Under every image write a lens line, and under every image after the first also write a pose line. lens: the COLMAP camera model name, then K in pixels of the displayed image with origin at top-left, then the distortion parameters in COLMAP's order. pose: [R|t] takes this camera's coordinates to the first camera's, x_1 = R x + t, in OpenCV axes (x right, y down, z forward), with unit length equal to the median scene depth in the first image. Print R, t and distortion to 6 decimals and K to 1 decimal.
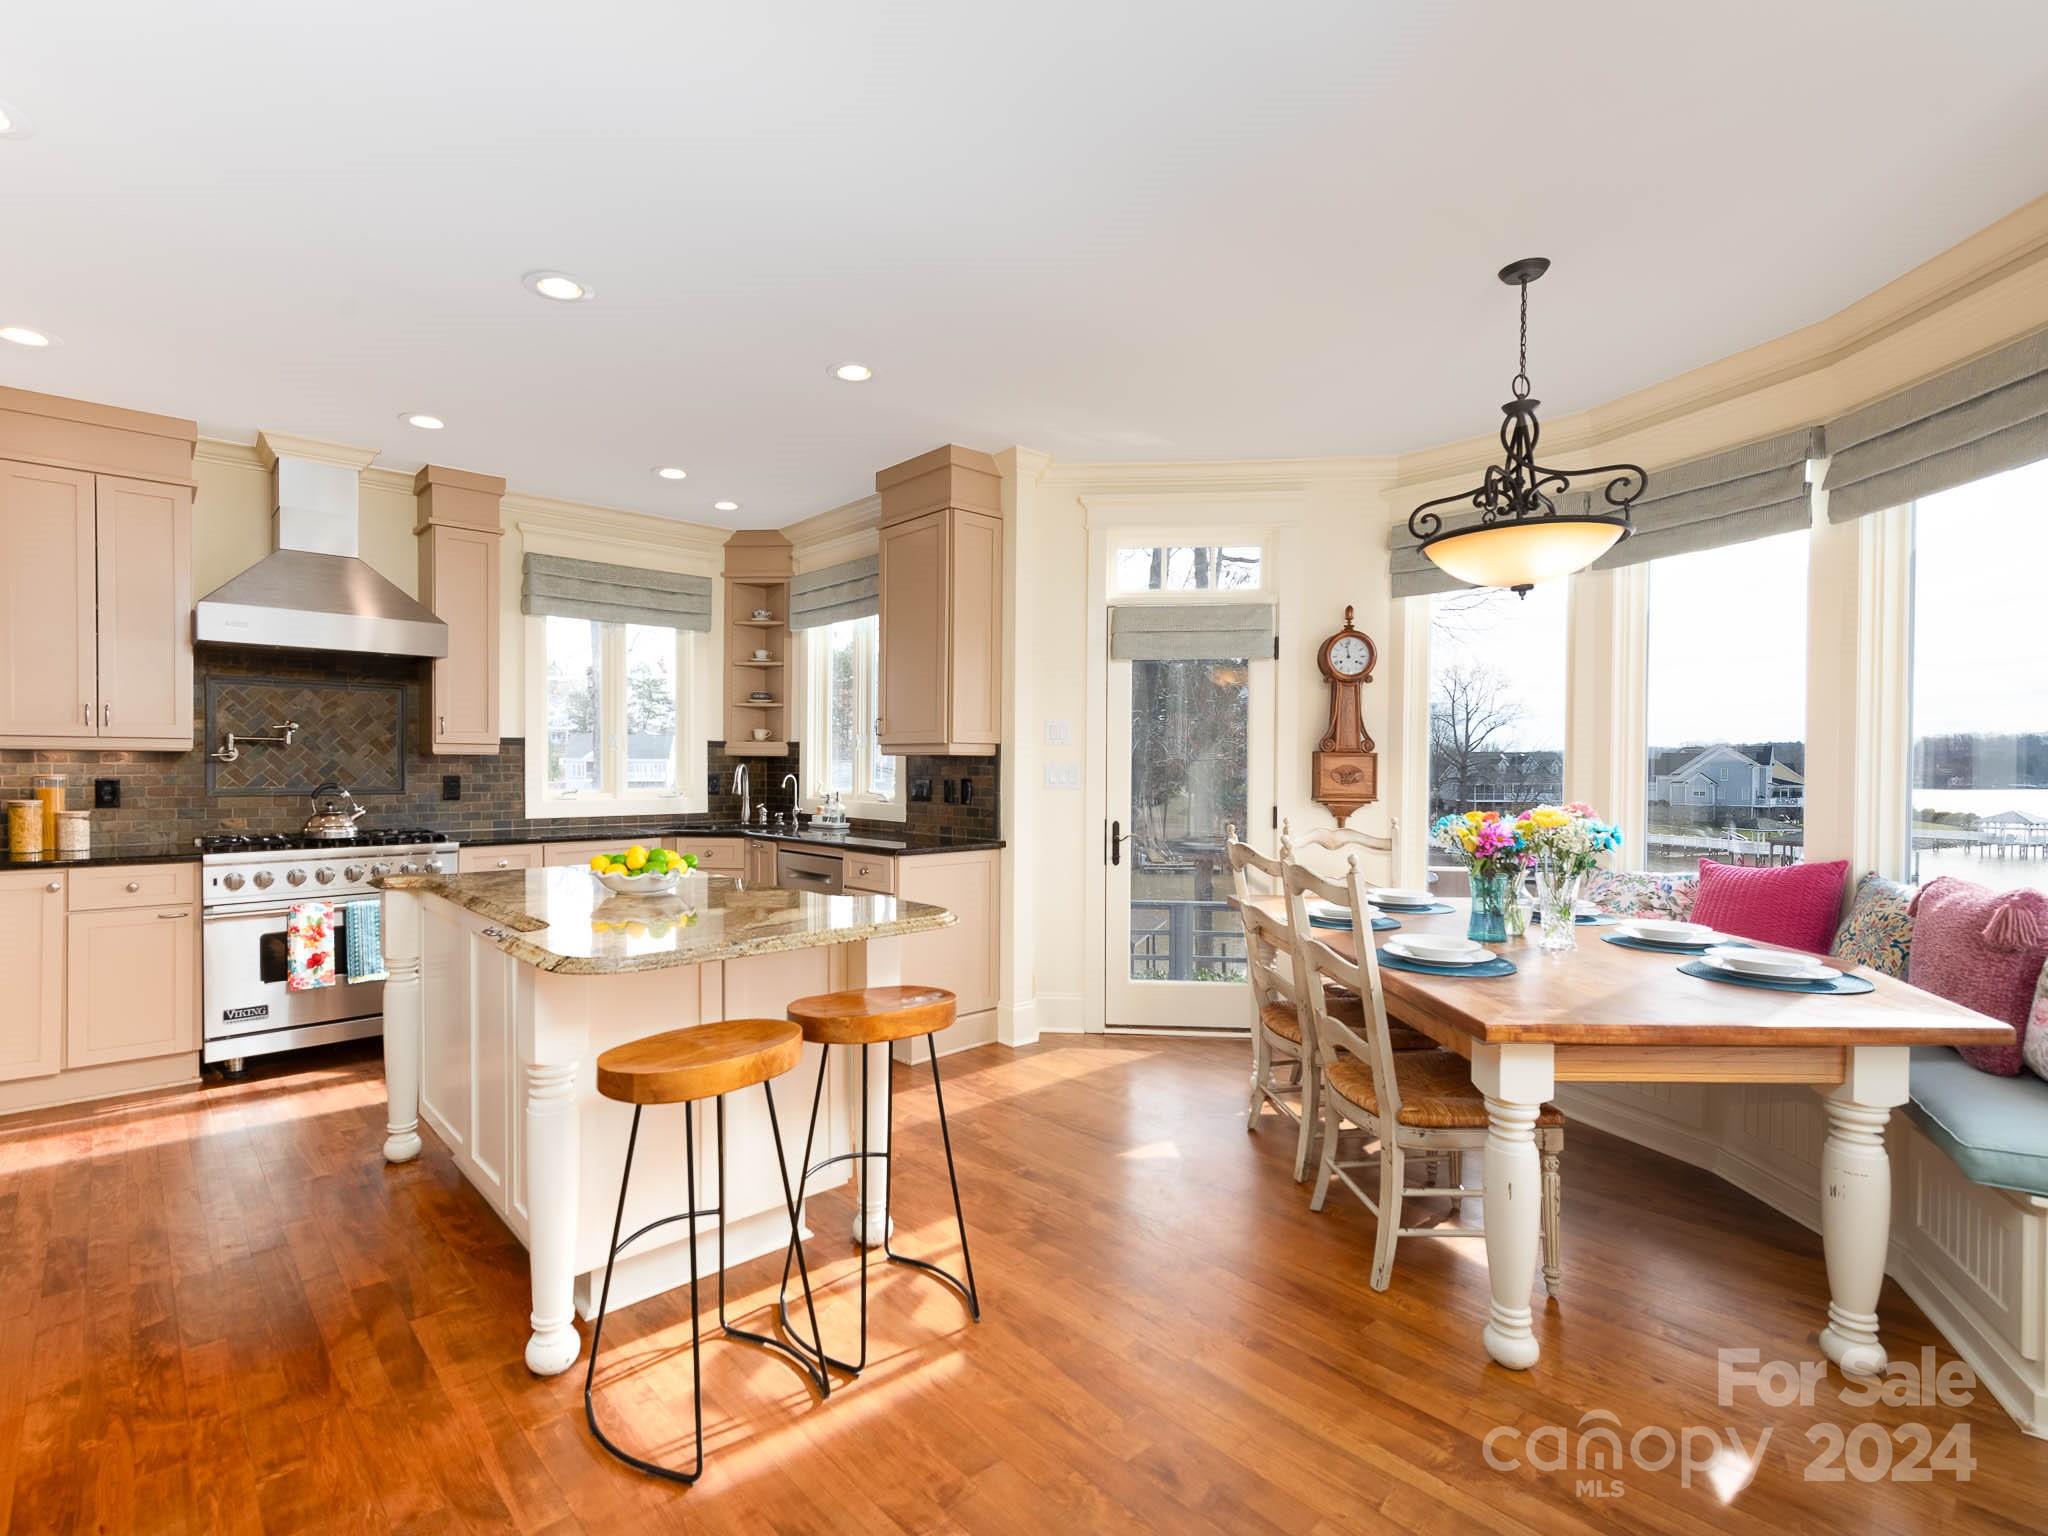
lens RADIAL K [[900.5, 0, 1016.4], [0, 900.5, 773.7], [0, 0, 1]] dist [0.001369, 0.000255]
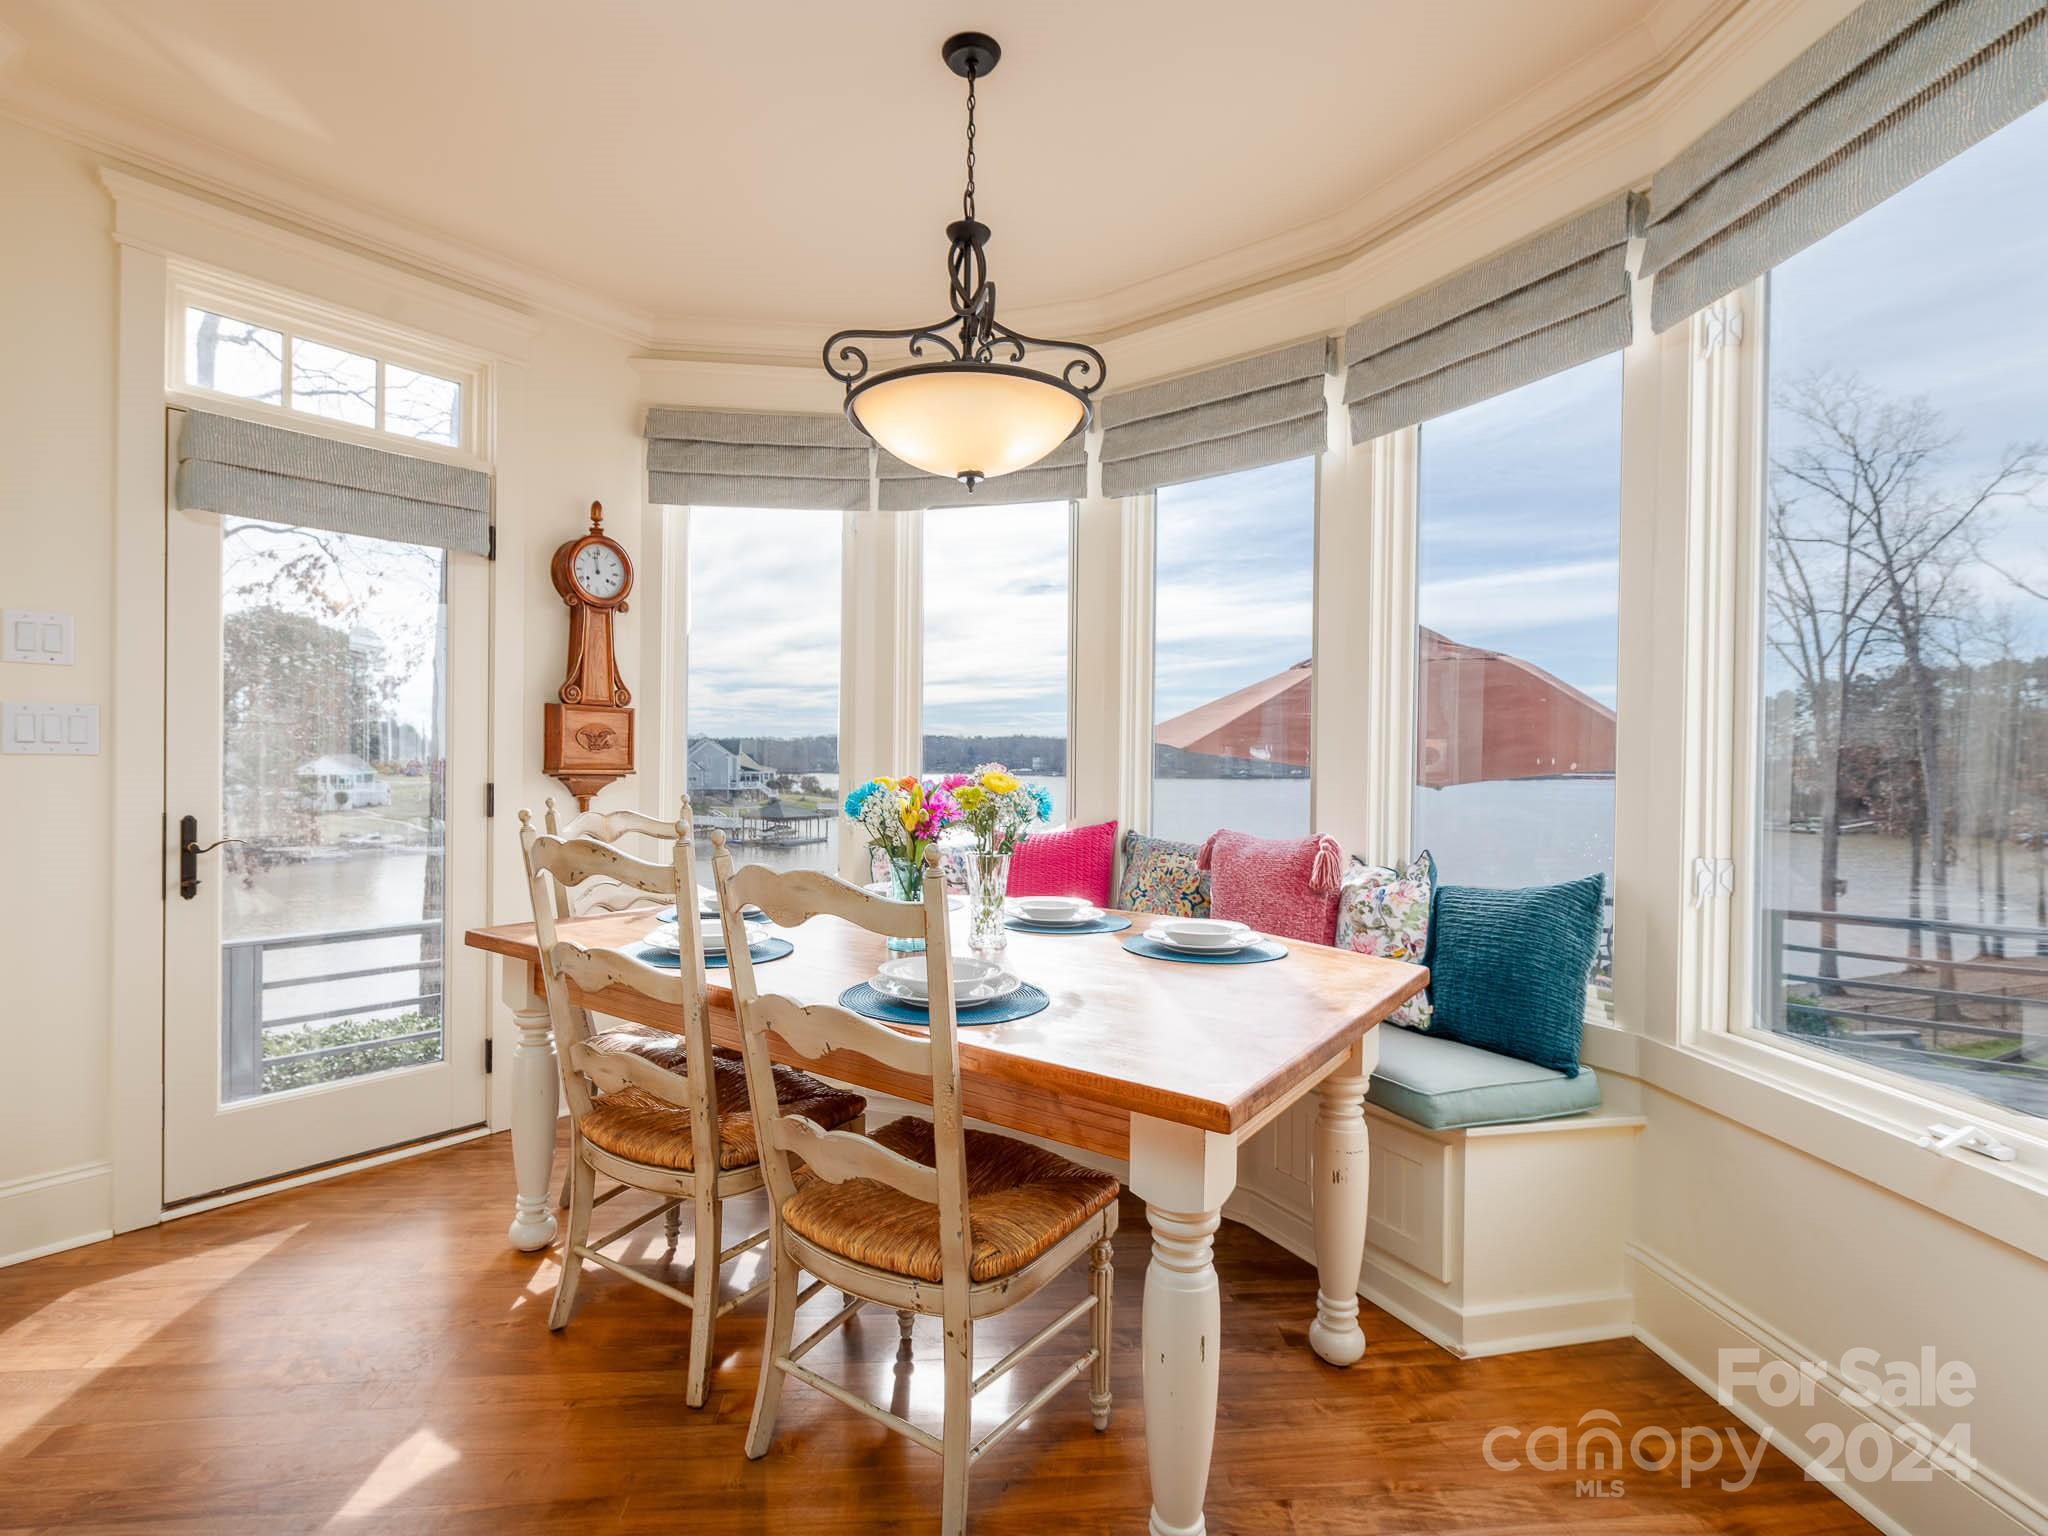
lens RADIAL K [[1002.2, 0, 1021.3], [0, 1002.2, 764.5], [0, 0, 1]] dist [0.004461, 0.000527]
pose [[0.637798, -0.004825, 0.770188, -0.032739], [-0.004177, 0.999944, 0.009723, 0.014552], [-0.770192, -0.009419, 0.637742, 0.245025]]
